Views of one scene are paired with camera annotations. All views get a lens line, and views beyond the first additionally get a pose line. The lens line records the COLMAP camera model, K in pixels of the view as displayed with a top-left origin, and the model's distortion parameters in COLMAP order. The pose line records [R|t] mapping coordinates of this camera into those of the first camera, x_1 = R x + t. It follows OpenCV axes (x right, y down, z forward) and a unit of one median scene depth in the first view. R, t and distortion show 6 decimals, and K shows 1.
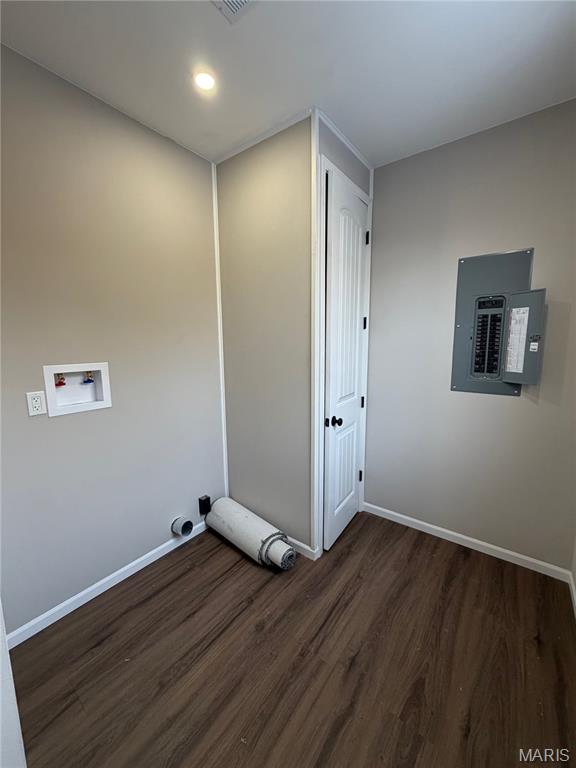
lens RADIAL K [[305.6, 0, 288.2], [0, 305.6, 380.0], [0, 0, 1]] dist [0.000389, -0.000089]
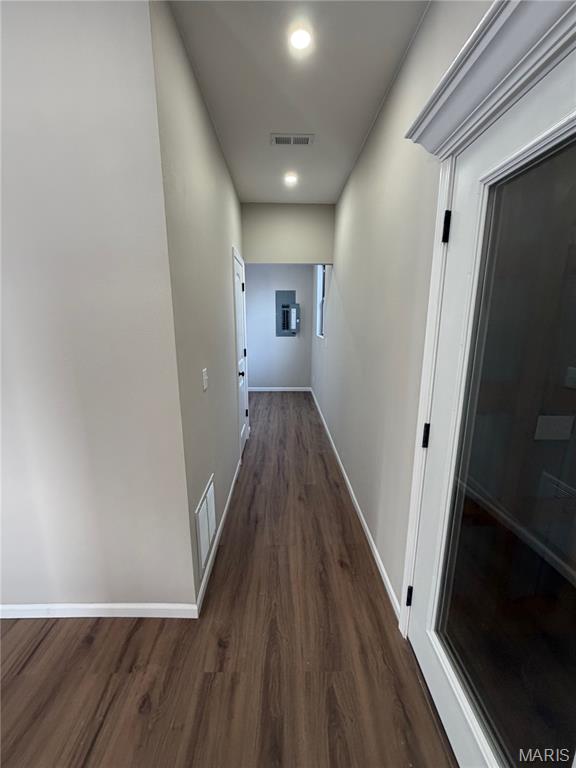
lens RADIAL K [[305.6, 0, 289.4], [0, 305.6, 384.6], [0, 0, 1]] dist [0.000389, -0.000089]
pose [[0.788723, -0.130091, 0.600826, -1.267165], [0.075469, 0.990450, 0.115381, 0.175353], [-0.610099, -0.045660, 0.791009, -1.501394]]
